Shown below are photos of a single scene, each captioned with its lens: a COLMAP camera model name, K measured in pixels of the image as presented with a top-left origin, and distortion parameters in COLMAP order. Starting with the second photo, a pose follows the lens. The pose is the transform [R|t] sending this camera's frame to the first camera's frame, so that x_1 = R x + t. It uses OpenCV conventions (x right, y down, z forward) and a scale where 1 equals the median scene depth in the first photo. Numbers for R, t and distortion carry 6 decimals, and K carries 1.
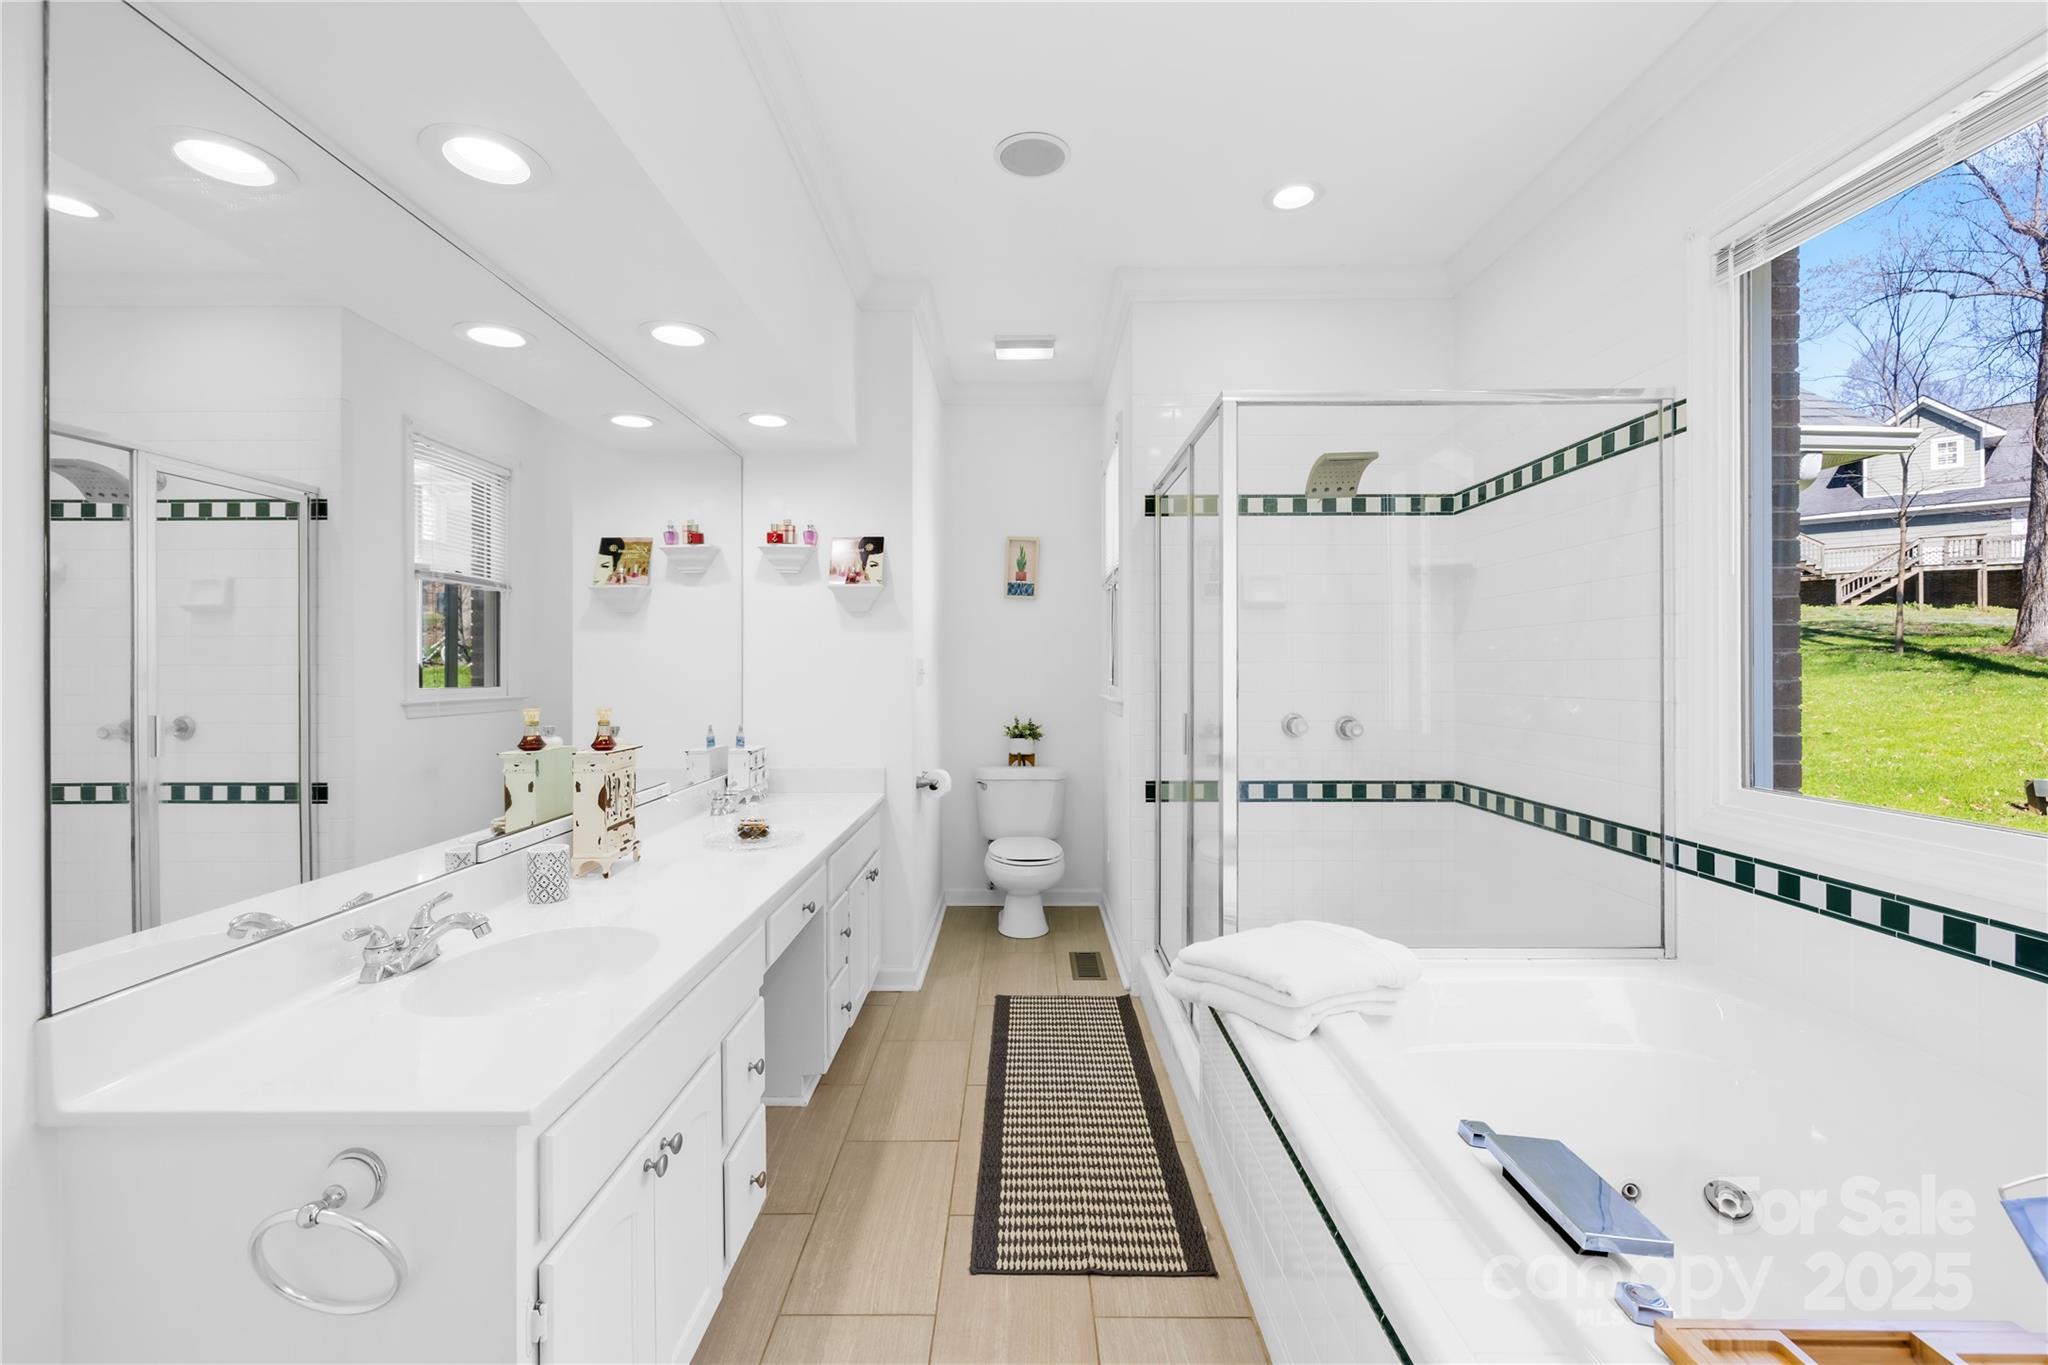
lens RADIAL K [[878.3, 0, 991.7], [0, 878.3, 670.2], [0, 0, 1]] dist [-0.001739, 0.000970]
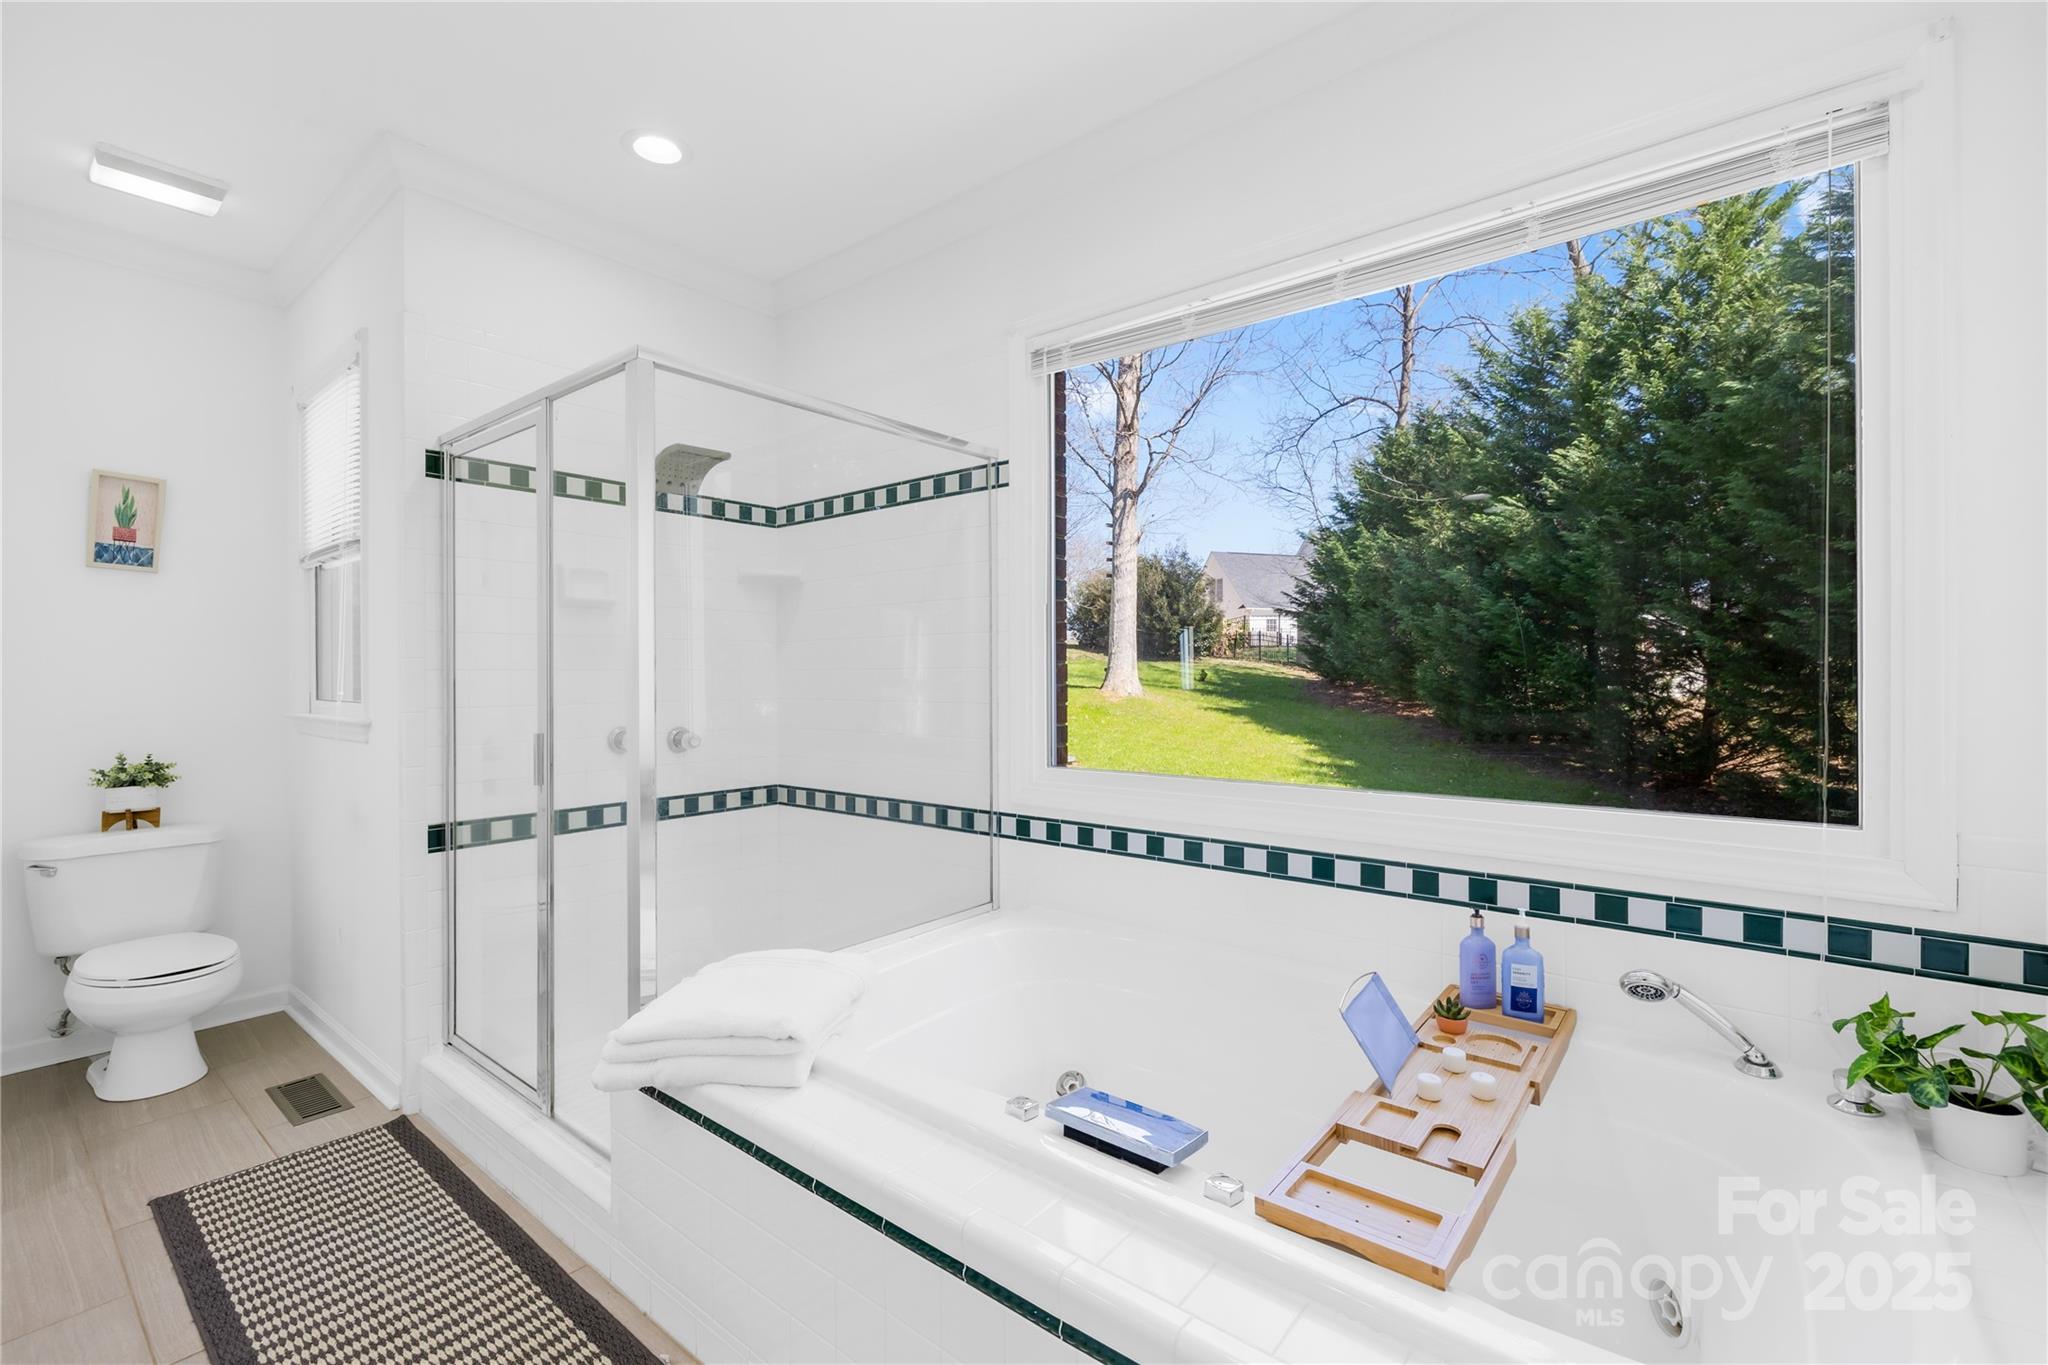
lens RADIAL K [[878.3, 0, 1022.1], [0, 878.3, 677.5], [0, 0, 1]] dist [-0.001739, 0.000970]
pose [[0.608726, -0.004434, 0.793368, -0.134338], [0.004246, 0.999988, 0.002331, -0.001689], [-0.793369, 0.001950, 0.608738, 0.152967]]
